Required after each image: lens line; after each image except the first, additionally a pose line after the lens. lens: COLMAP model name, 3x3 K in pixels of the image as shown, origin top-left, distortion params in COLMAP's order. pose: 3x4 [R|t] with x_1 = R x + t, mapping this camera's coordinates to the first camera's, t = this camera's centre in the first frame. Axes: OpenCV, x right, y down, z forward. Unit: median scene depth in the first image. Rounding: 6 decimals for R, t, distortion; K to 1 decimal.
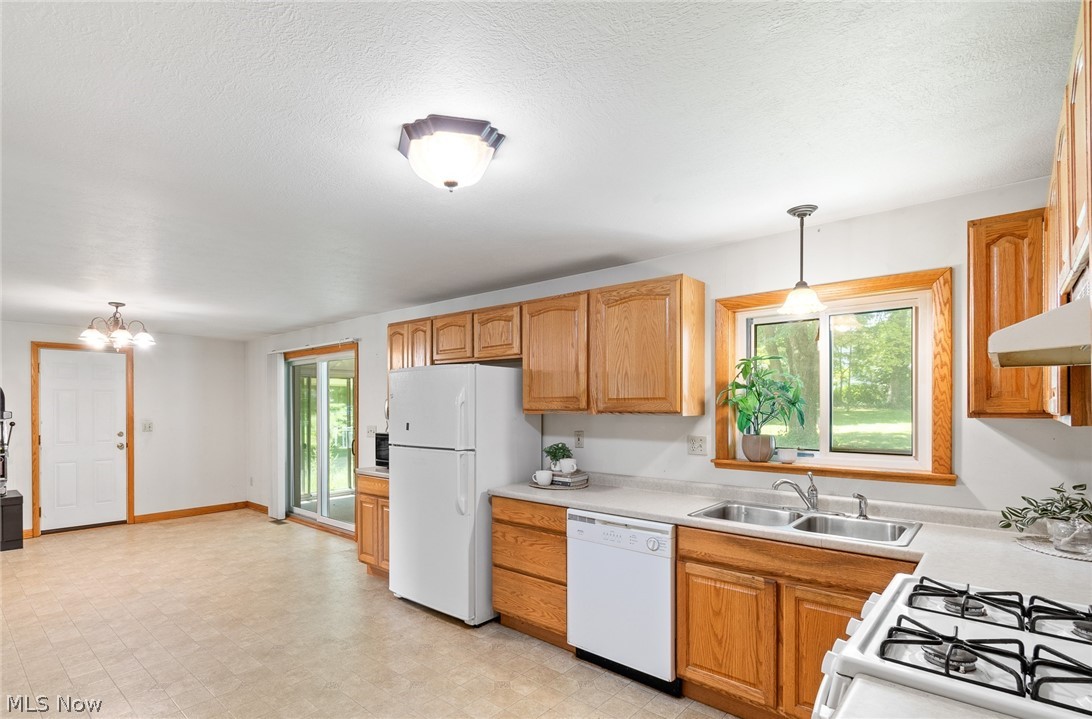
lens RADIAL K [[531.7, 0, 487.8], [0, 531.7, 412.4], [0, 0, 1]] dist [-0.003612, -0.001285]
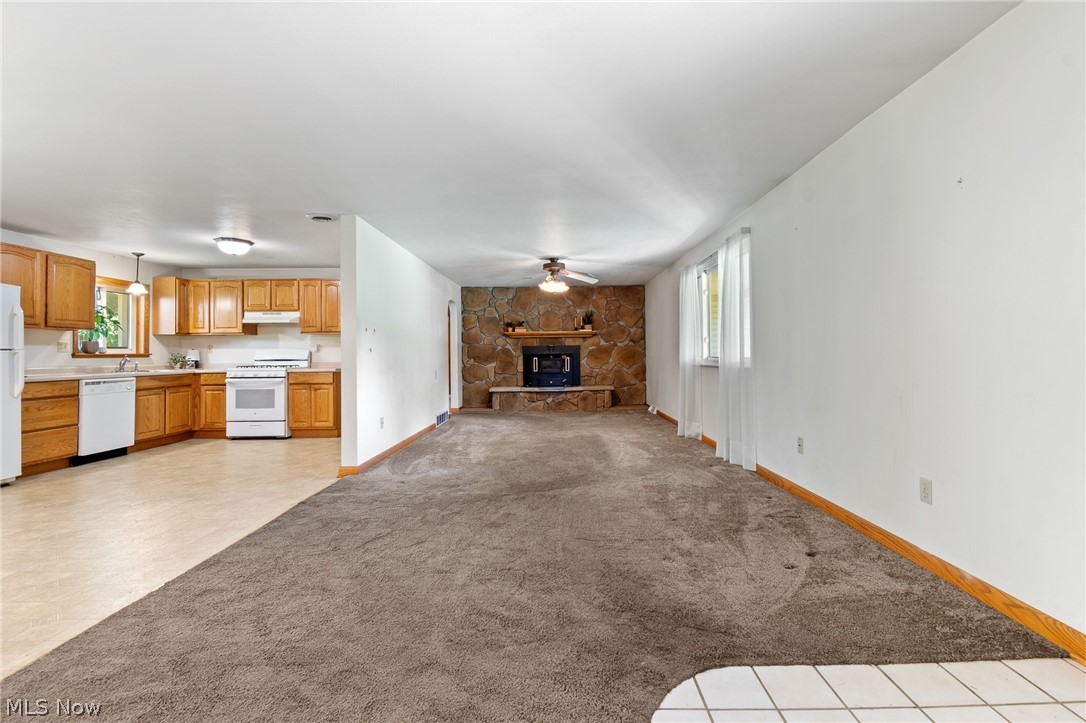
lens RADIAL K [[483.0, 0, 557.3], [0, 483.0, 347.3], [0, 0, 1]] dist [0.002967, -0.004221]
pose [[-0.695919, 0.014077, 0.717982, -1.904323], [0.016949, 0.999851, -0.003175, 0.092456], [-0.717920, 0.009960, -0.696054, 0.877407]]
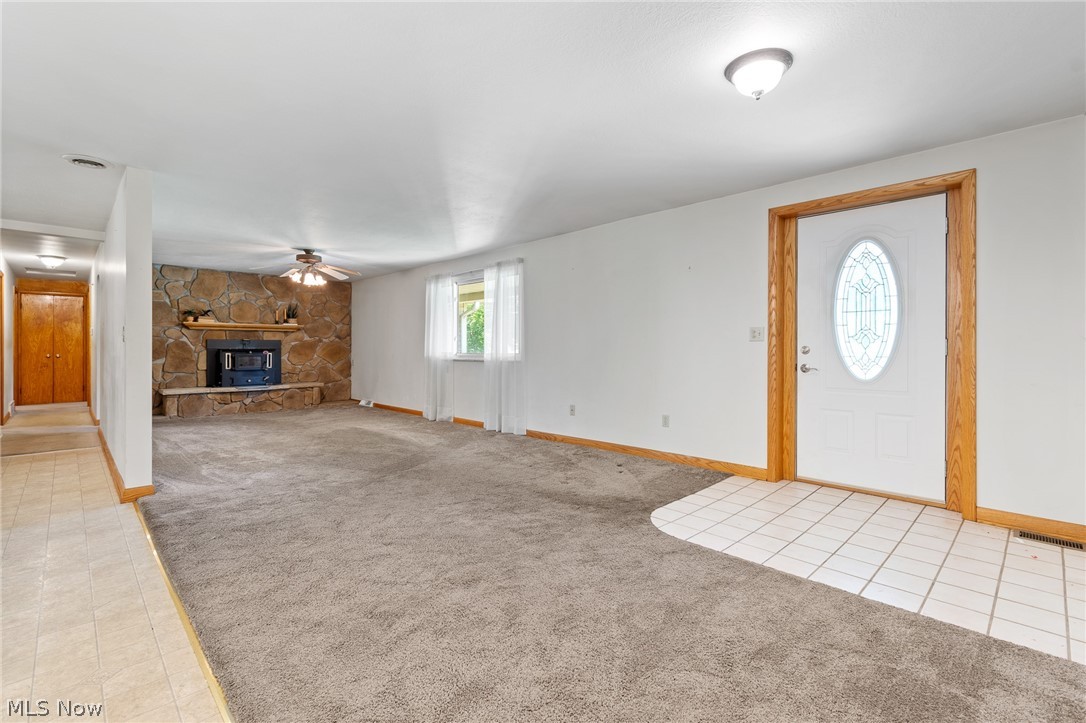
lens RADIAL K [[483.0, 0, 546.3], [0, 483.0, 349.7], [0, 0, 1]] dist [0.002967, -0.004221]
pose [[-0.999611, -0.004518, 0.027537, -1.475843], [-0.004218, 0.999931, 0.010958, 0.091795], [-0.027585, 0.010837, -0.999561, 1.375507]]
